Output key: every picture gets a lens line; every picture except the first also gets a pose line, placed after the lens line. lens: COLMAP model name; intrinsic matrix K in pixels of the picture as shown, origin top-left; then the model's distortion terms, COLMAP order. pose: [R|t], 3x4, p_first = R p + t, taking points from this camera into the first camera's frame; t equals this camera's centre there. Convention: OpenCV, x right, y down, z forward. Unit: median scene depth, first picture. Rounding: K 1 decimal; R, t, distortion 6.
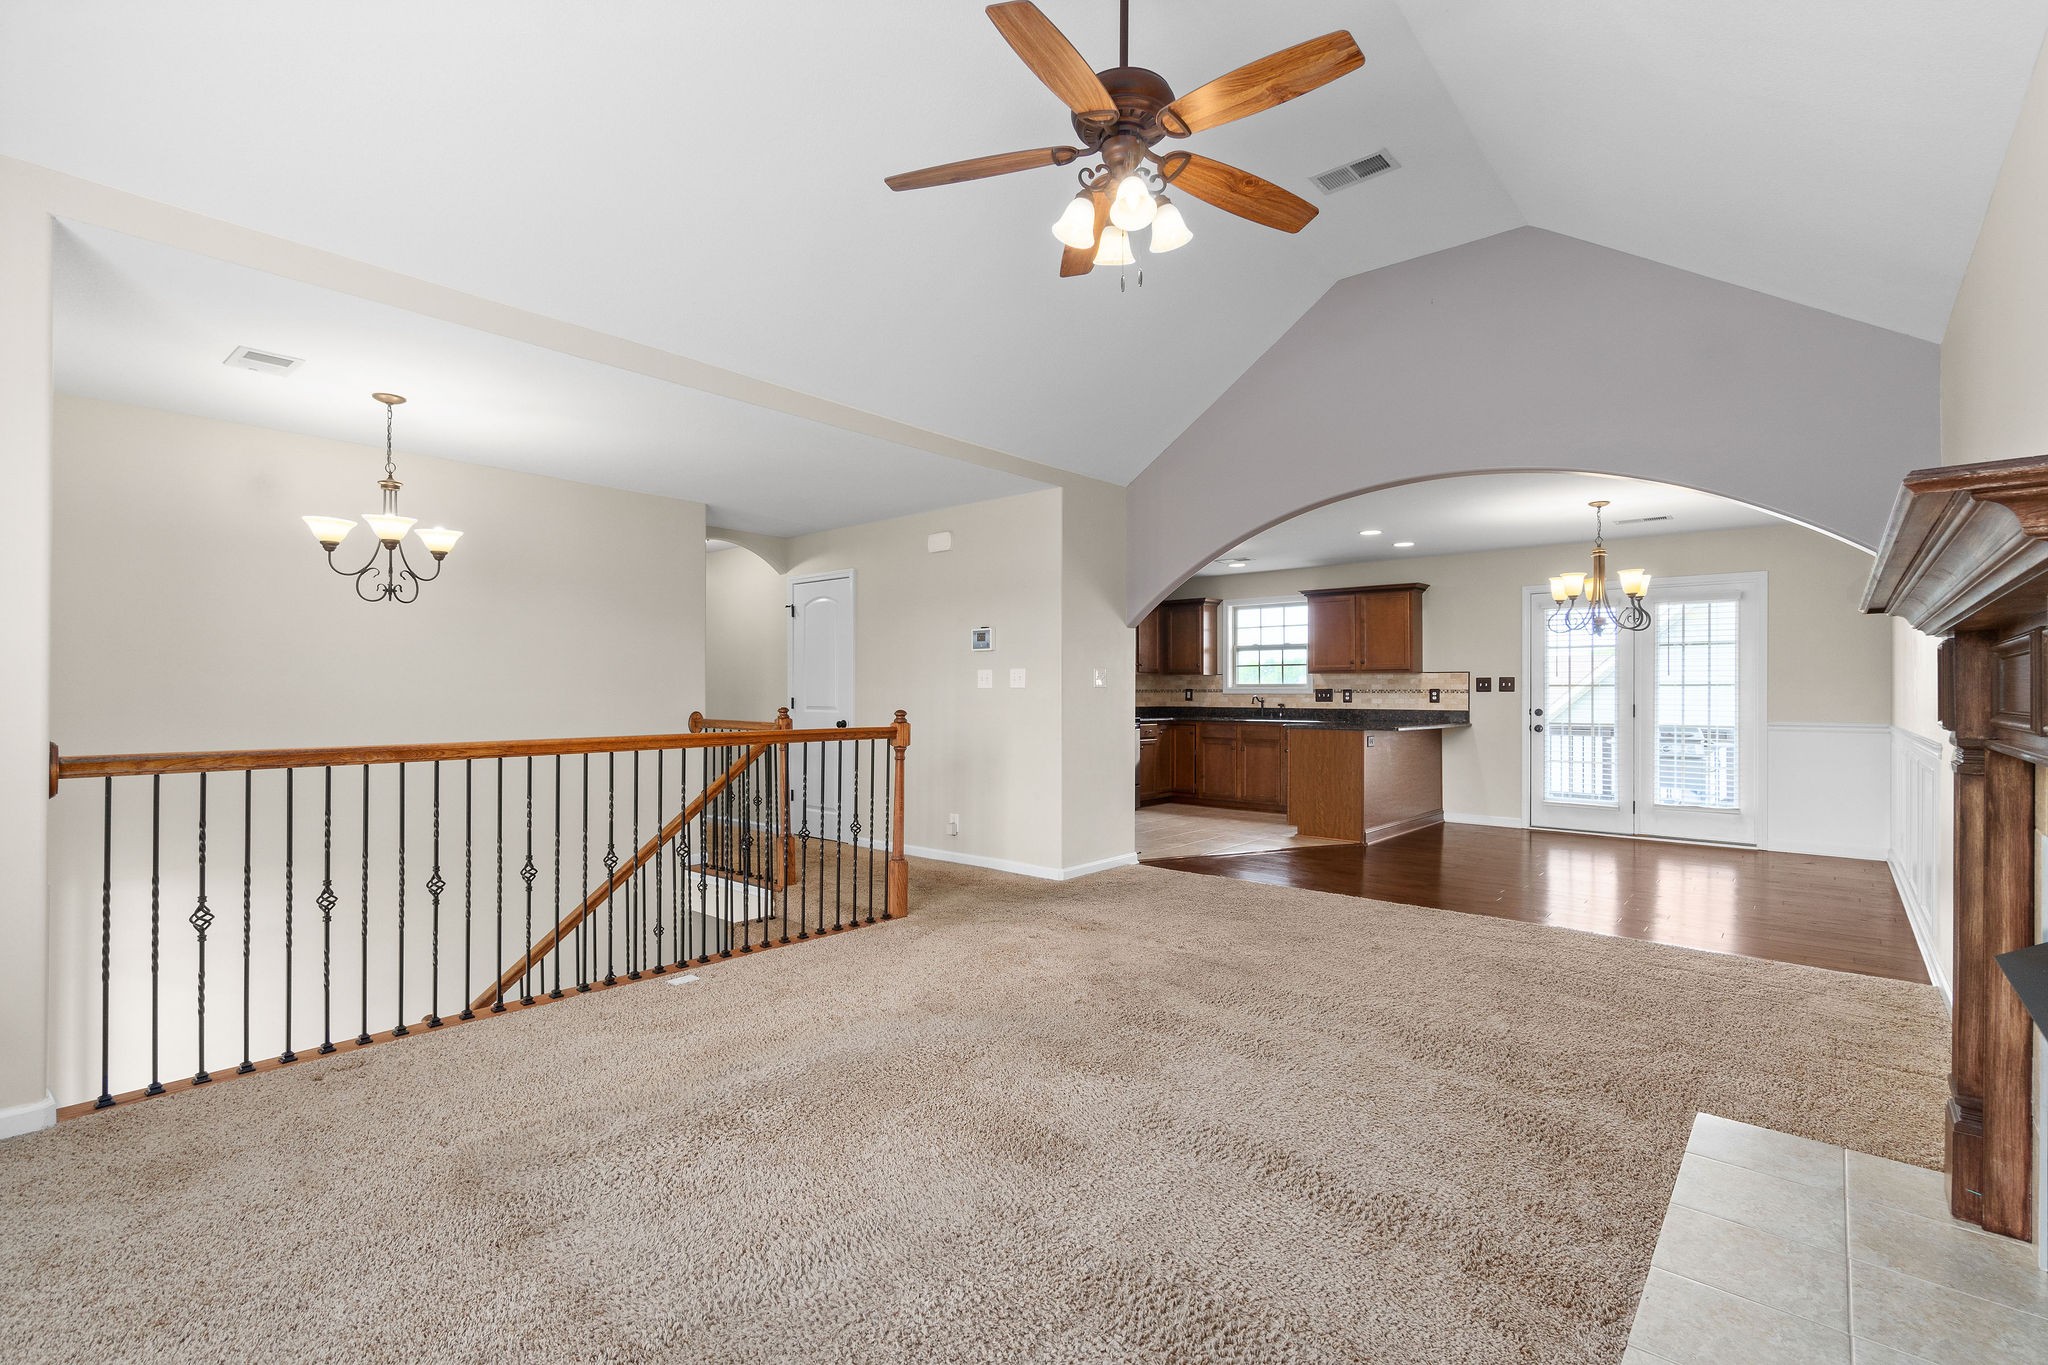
lens RADIAL K [[919.2, 0, 1018.8], [0, 919.2, 692.3], [0, 0, 1]] dist [-0.001814, 0.000021]
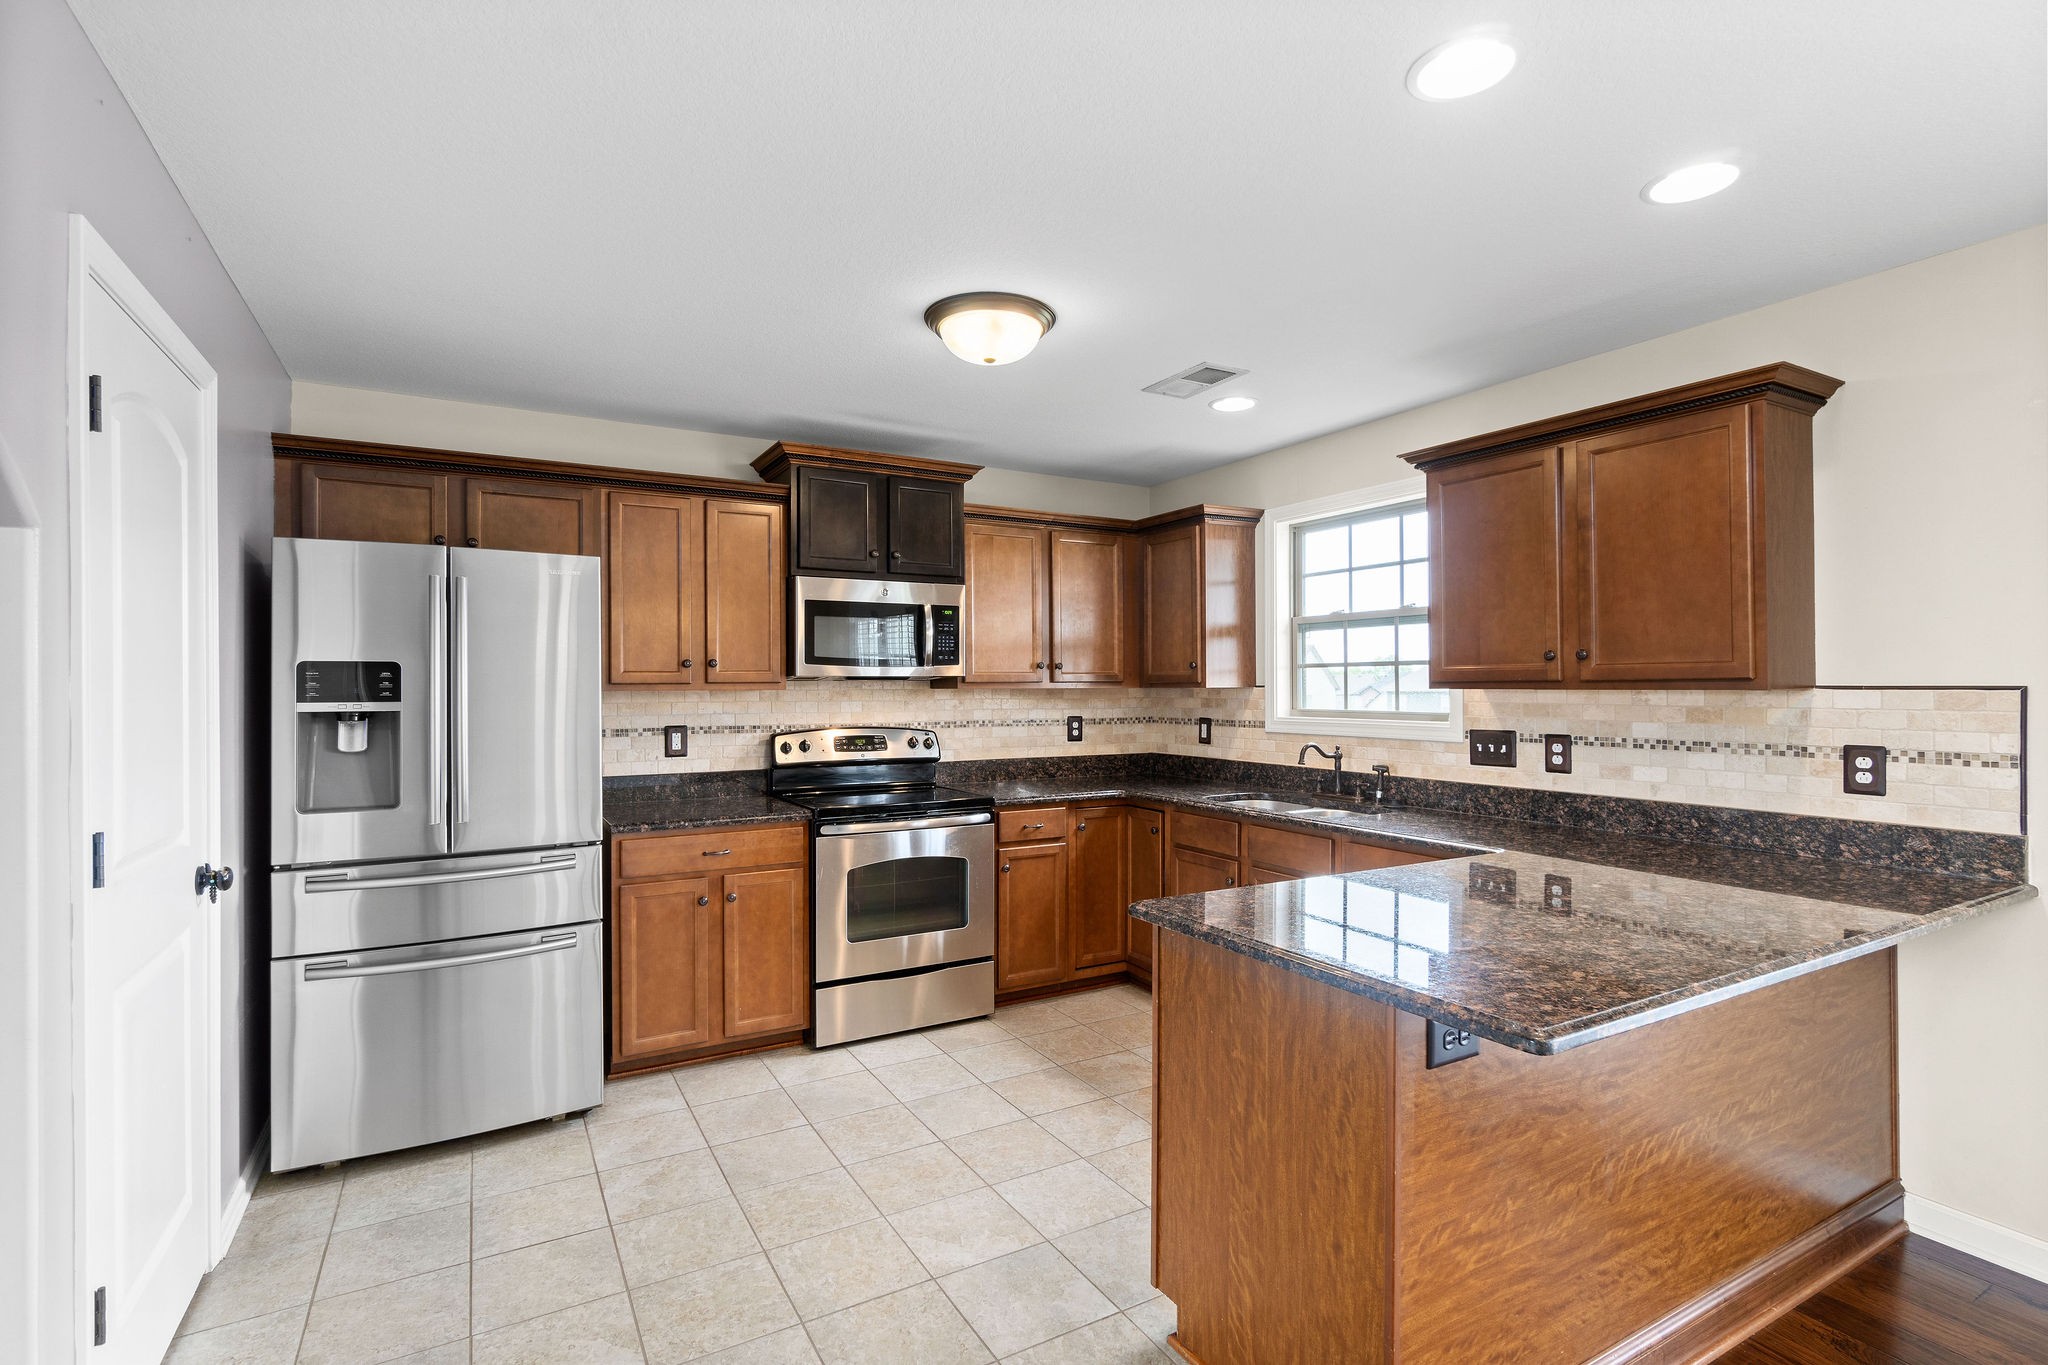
lens RADIAL K [[955.6, 0, 1024.9], [0, 955.6, 683.5], [0, 0, 1]] dist [-0.009150, 0.002927]
pose [[0.944649, -0.005605, -0.328033, 0.317132], [0.005161, 0.999984, -0.002226, -0.024533], [0.328041, 0.000409, 0.944664, 0.665664]]
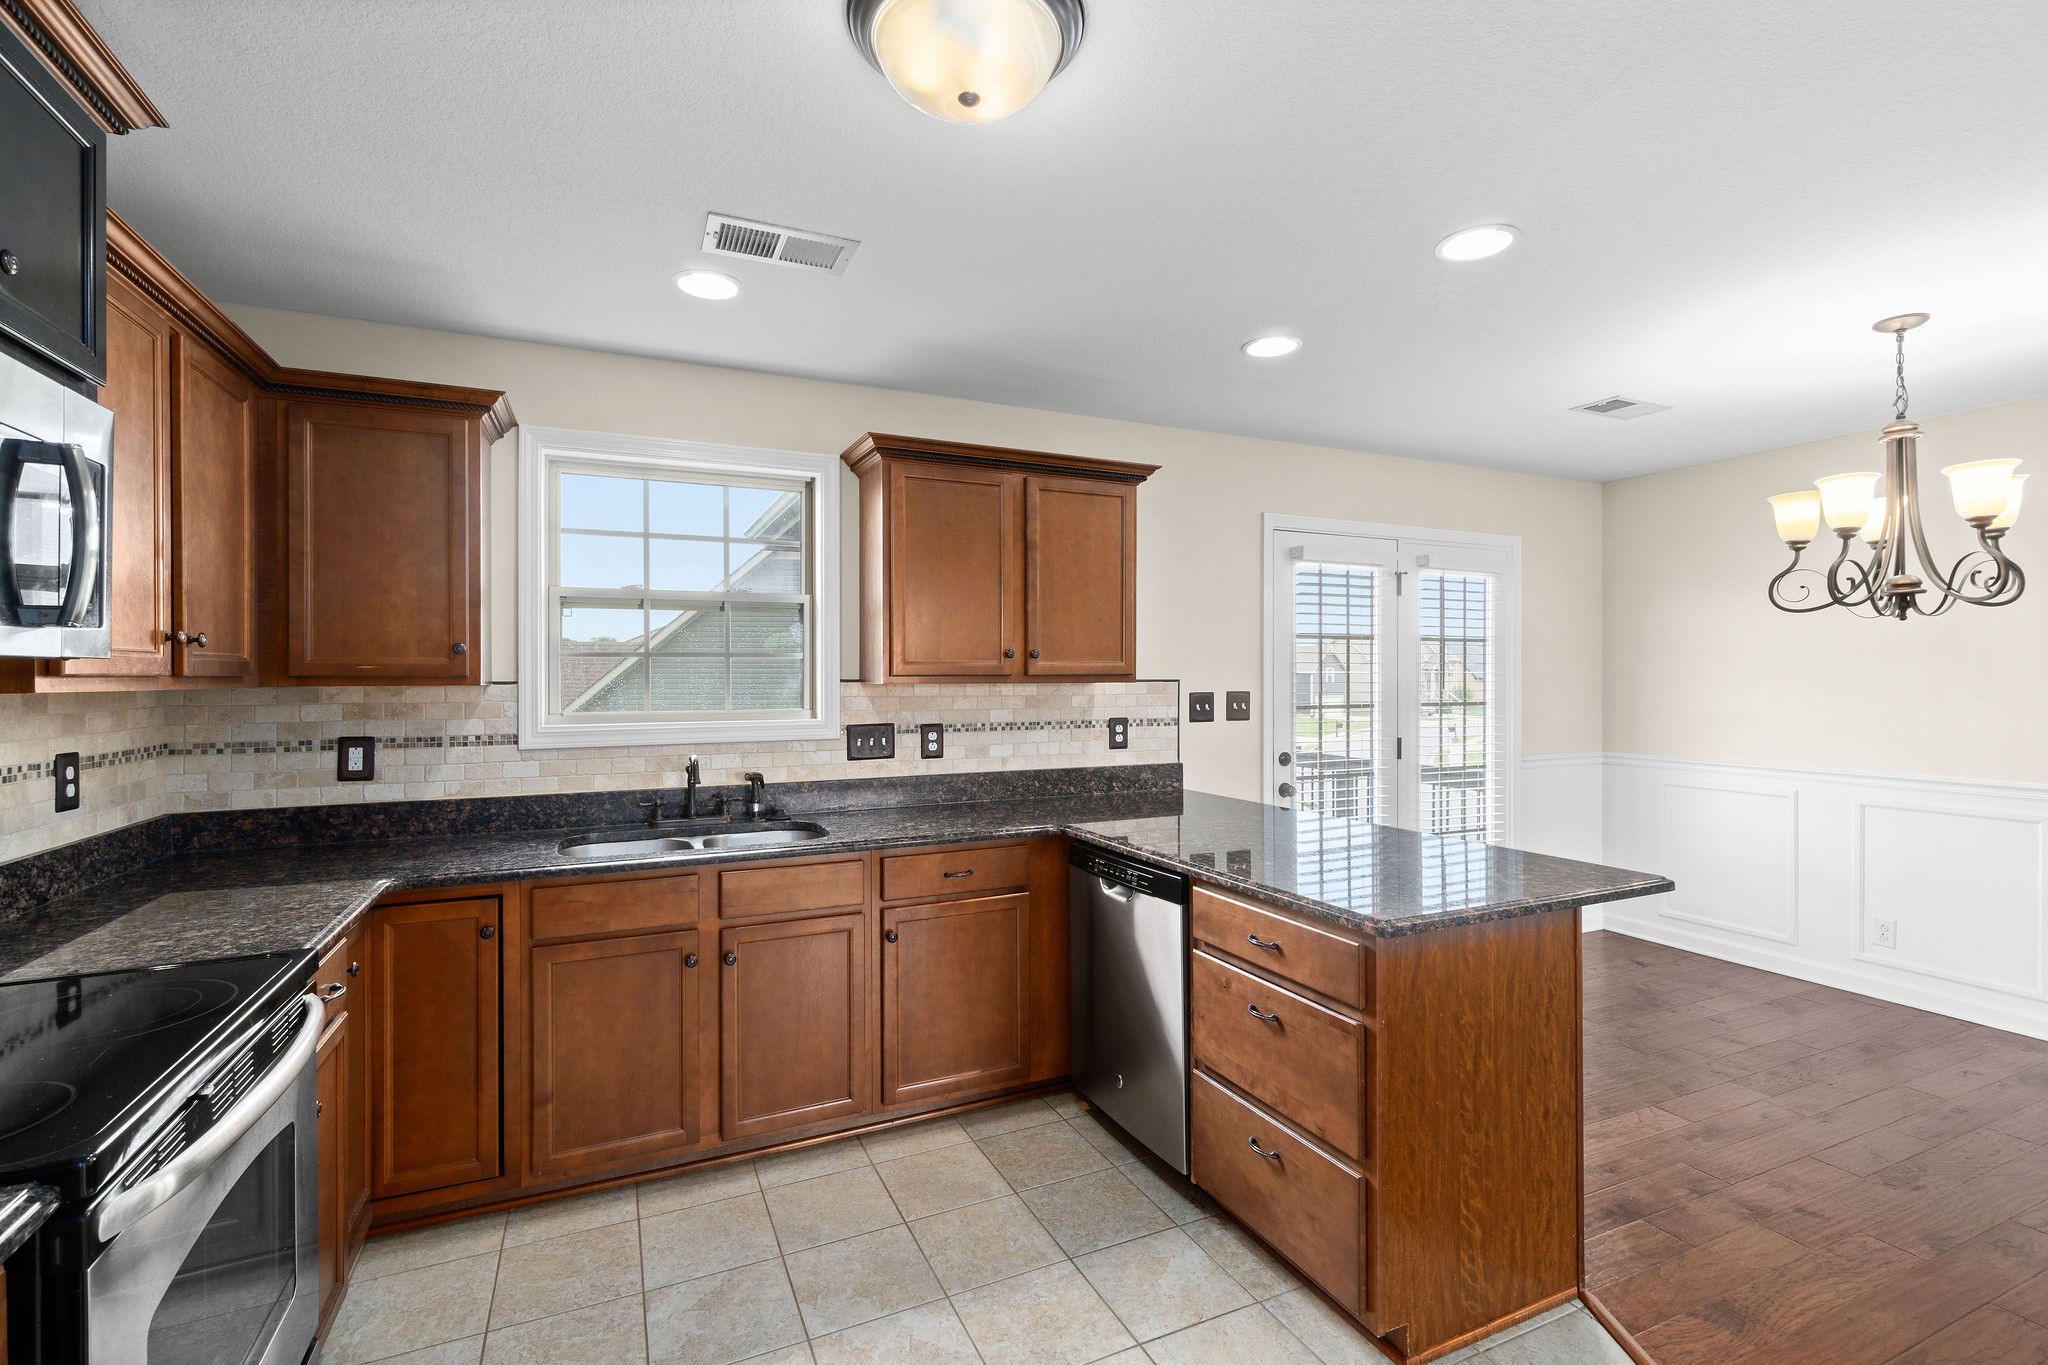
lens RADIAL K [[901.6, 0, 1015.4], [0, 901.6, 674.5], [0, 0, 1]] dist [-0.001036, -0.000233]
pose [[0.422617, -0.002425, 0.906305, 0.038474], [0.003430, 0.999994, 0.001076, -0.026362], [-0.906302, 0.002654, 0.422622, 0.896105]]
